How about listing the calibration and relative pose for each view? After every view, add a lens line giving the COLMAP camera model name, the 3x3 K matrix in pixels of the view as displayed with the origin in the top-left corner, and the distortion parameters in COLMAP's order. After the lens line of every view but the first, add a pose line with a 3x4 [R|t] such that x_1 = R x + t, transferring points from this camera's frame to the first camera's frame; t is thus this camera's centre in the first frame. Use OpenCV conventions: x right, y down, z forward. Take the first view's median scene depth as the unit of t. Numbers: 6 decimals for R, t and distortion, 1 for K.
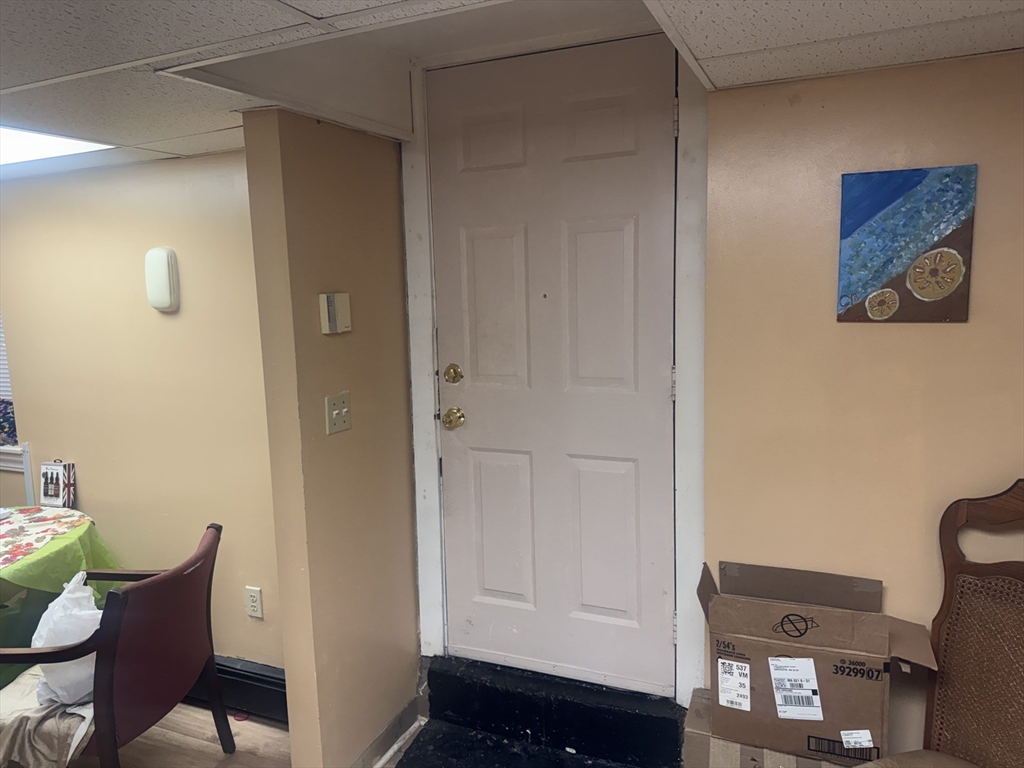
lens RADIAL K [[721.8, 0, 507.2], [0, 721.8, 377.3], [0, 0, 1]] dist [0.005302, -0.016285]
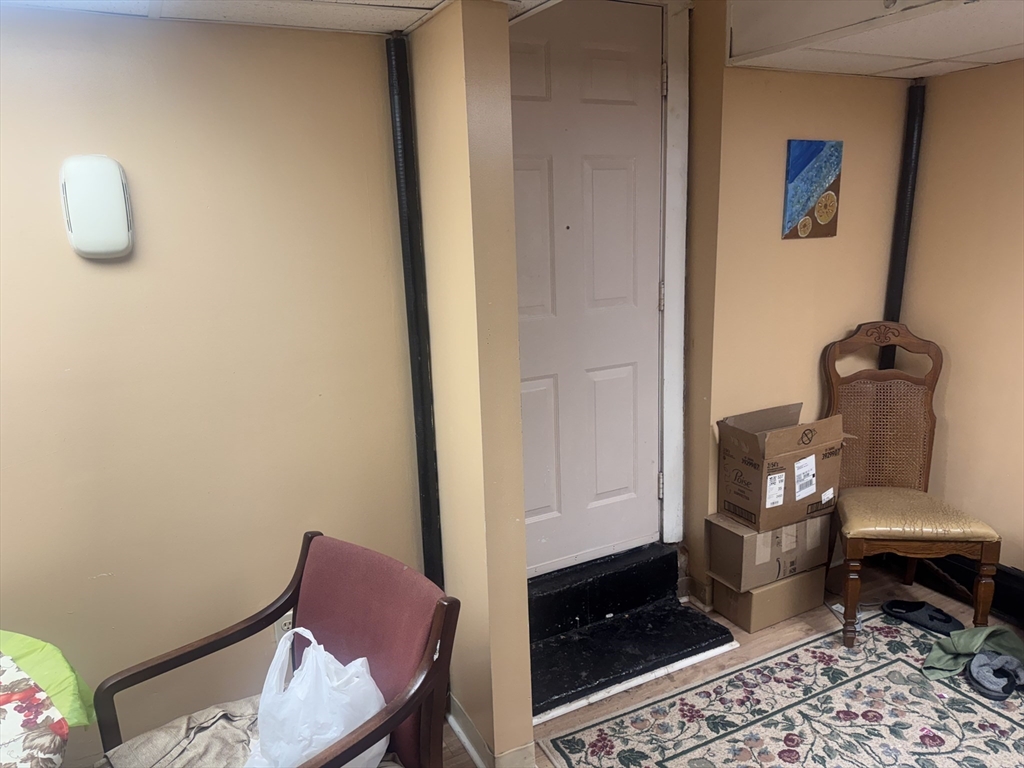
lens RADIAL K [[721.8, 0, 507.0], [0, 721.8, 386.4], [0, 0, 1]] dist [0.005302, -0.016285]
pose [[0.638249, -0.170149, 0.750791, -1.131316], [0.114775, 0.985401, 0.125747, -0.030749], [-0.761226, 0.005915, 0.648460, 0.474603]]
